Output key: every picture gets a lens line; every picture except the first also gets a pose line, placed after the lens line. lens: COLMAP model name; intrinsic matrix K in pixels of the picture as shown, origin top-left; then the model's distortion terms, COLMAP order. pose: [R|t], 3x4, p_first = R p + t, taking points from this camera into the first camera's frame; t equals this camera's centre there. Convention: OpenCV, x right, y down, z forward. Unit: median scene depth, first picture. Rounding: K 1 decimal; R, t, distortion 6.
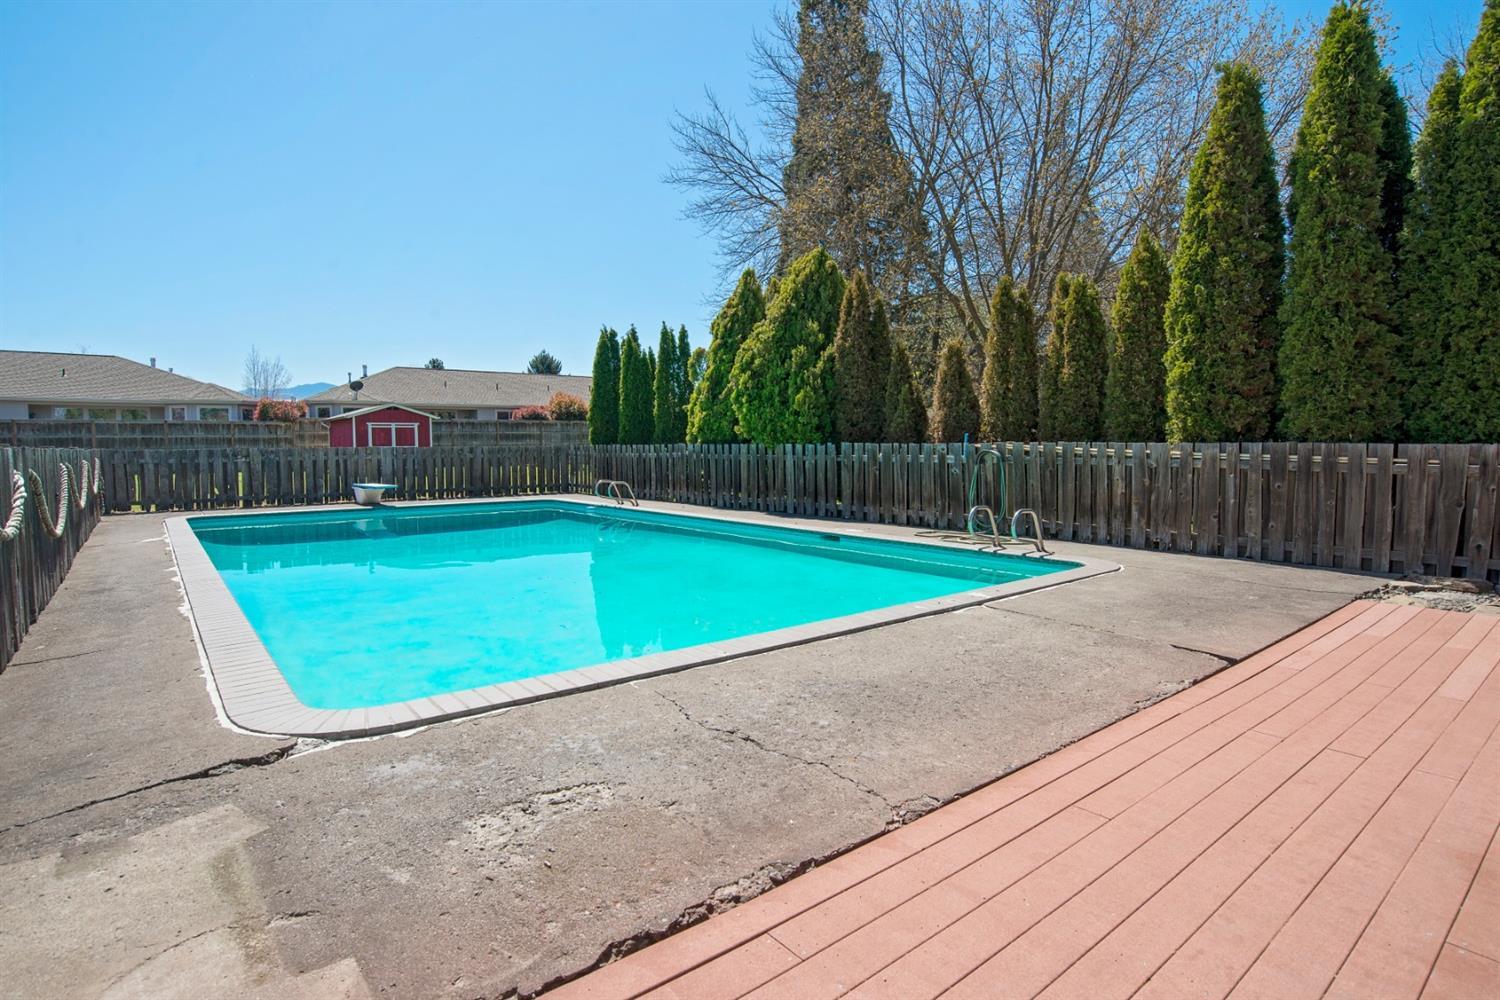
lens RADIAL K [[766.0, 0, 744.3], [0, 766.0, 499.2], [0, 0, 1]] dist [-0.066470, 0.020824]
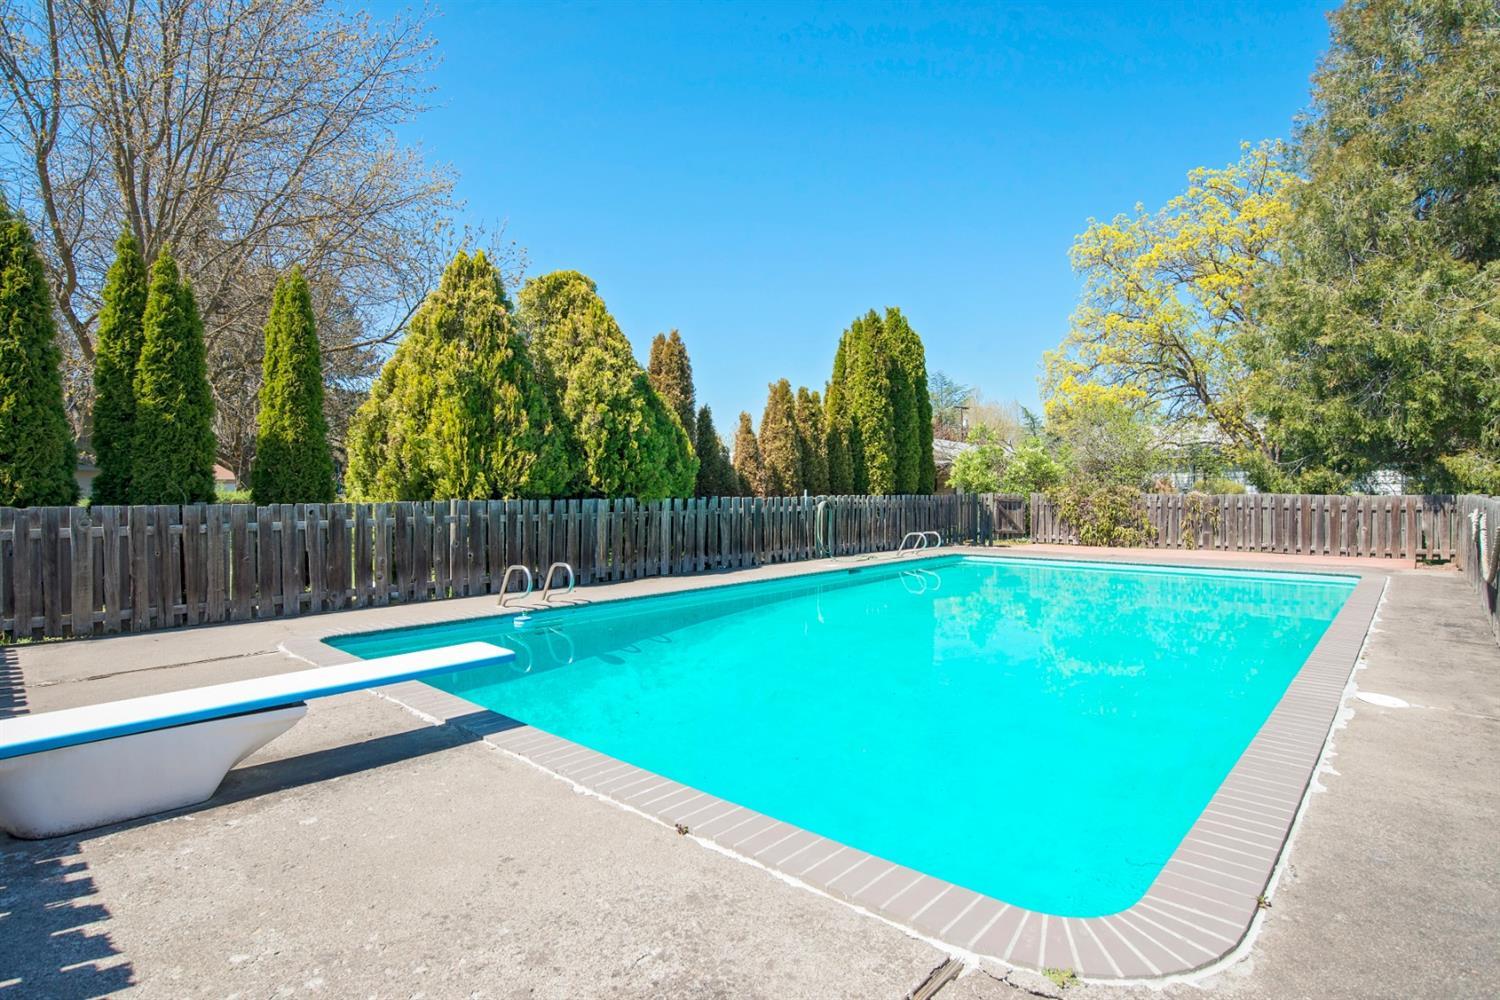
lens RADIAL K [[766.0, 0, 744.3], [0, 766.0, 499.2], [0, 0, 1]] dist [-0.066470, 0.020824]
pose [[-0.145371, 0.002989, 0.989373, -0.876489], [0.083030, 0.996505, 0.009189, -0.073820], [-0.985887, 0.083483, -0.145111, 1.067817]]
